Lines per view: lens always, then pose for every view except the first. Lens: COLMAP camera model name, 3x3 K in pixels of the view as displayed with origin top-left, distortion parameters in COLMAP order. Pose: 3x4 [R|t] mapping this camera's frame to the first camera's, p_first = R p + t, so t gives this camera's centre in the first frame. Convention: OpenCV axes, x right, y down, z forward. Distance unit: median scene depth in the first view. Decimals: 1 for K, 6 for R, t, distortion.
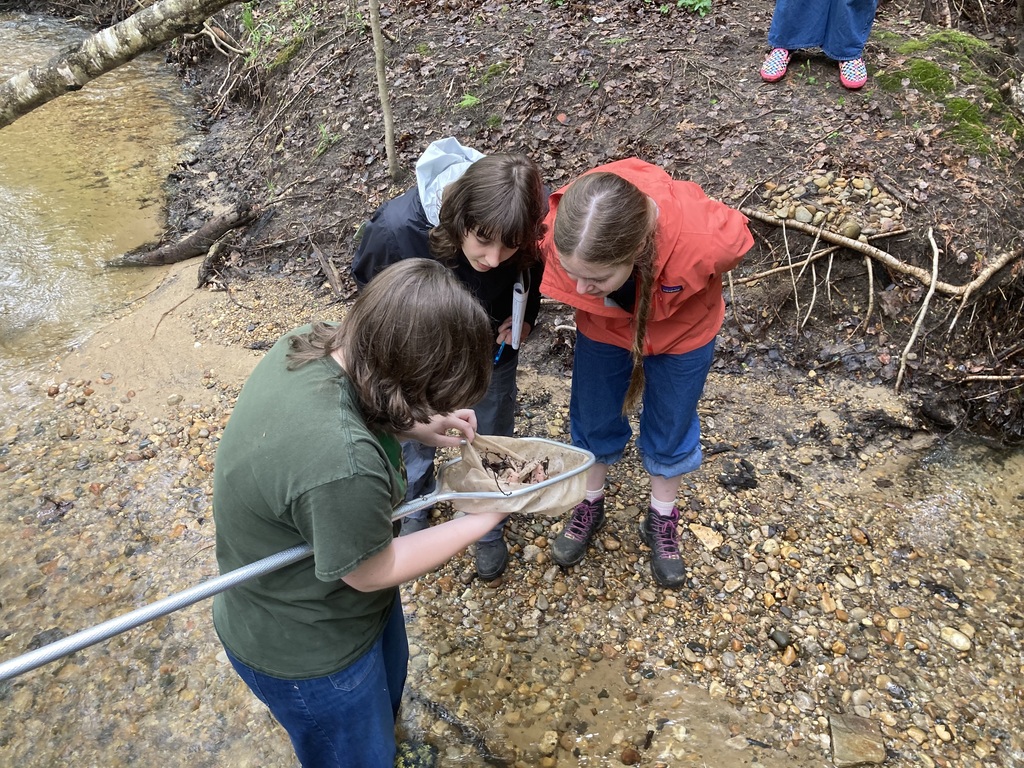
lens RADIAL K [[793.3, 0, 512.0], [0, 793.3, 384.0], [0, 0, 1]] dist [0.001967, 0.000828]
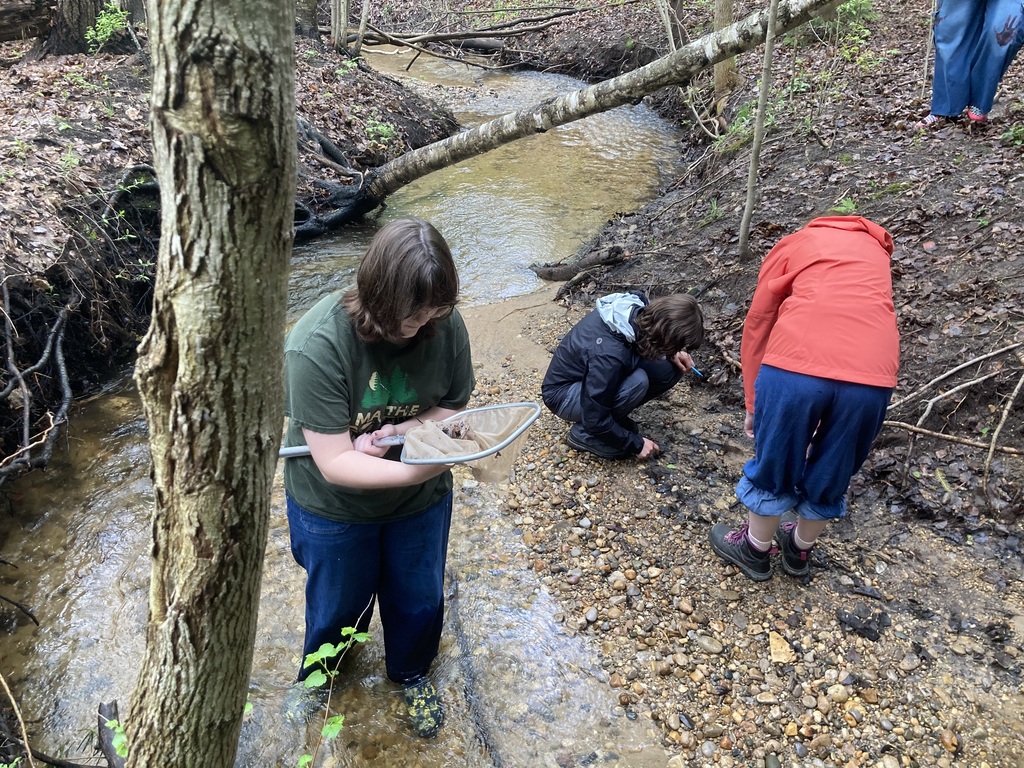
lens RADIAL K [[793.3, 0, 512.0], [0, 793.3, 384.0], [0, 0, 1]] dist [0.001967, 0.000828]
pose [[0.777532, 0.340926, -0.528407, 0.350007], [-0.398701, 0.917067, 0.005013, 0.020323], [0.486294, 0.206778, 0.848976, -0.033624]]
